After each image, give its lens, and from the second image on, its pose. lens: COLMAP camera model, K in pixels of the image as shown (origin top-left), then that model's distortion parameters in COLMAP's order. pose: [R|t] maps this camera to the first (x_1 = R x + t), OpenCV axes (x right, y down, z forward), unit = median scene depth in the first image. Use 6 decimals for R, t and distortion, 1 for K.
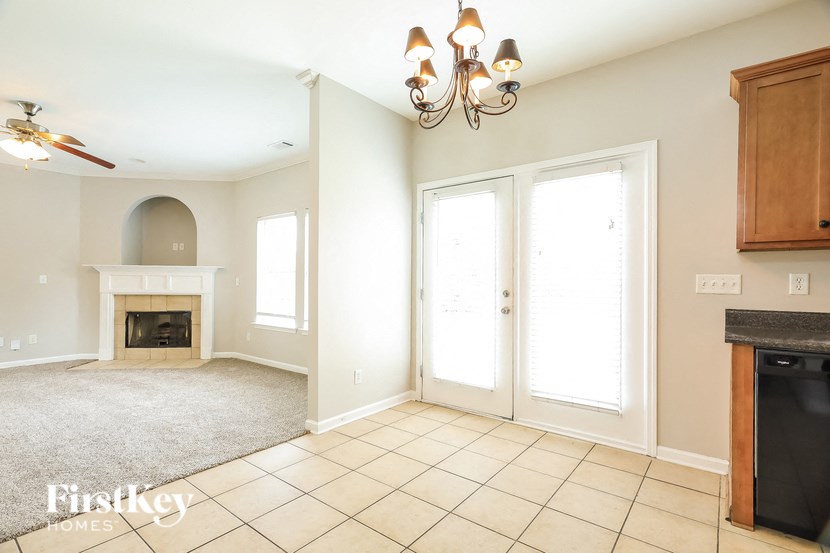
lens RADIAL K [[401.5, 0, 413.1], [0, 401.5, 282.7], [0, 0, 1]] dist [0.011047, 0.001383]
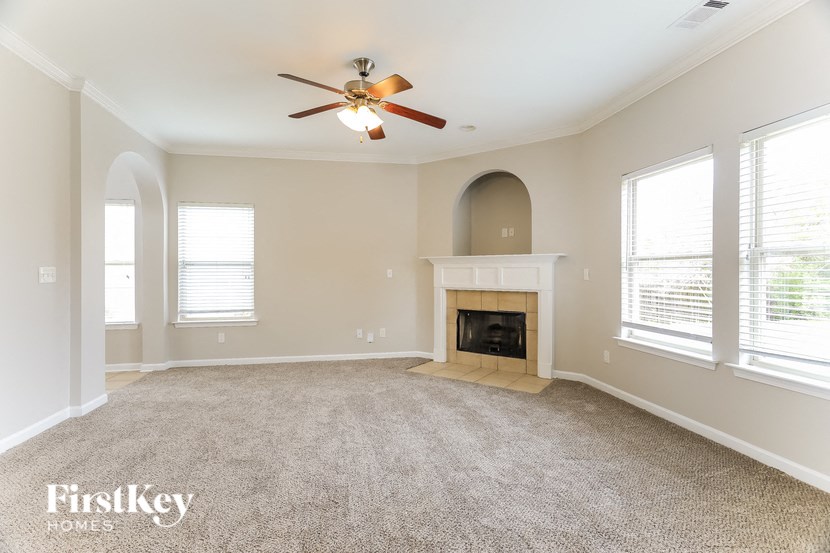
lens RADIAL K [[401.5, 0, 413.3], [0, 401.5, 274.6], [0, 0, 1]] dist [0.011047, 0.001383]
pose [[0.751871, -0.004139, -0.659297, -0.208556], [0.006472, 0.999978, 0.001102, -0.005169], [0.659278, -0.005095, 0.751882, 0.283705]]
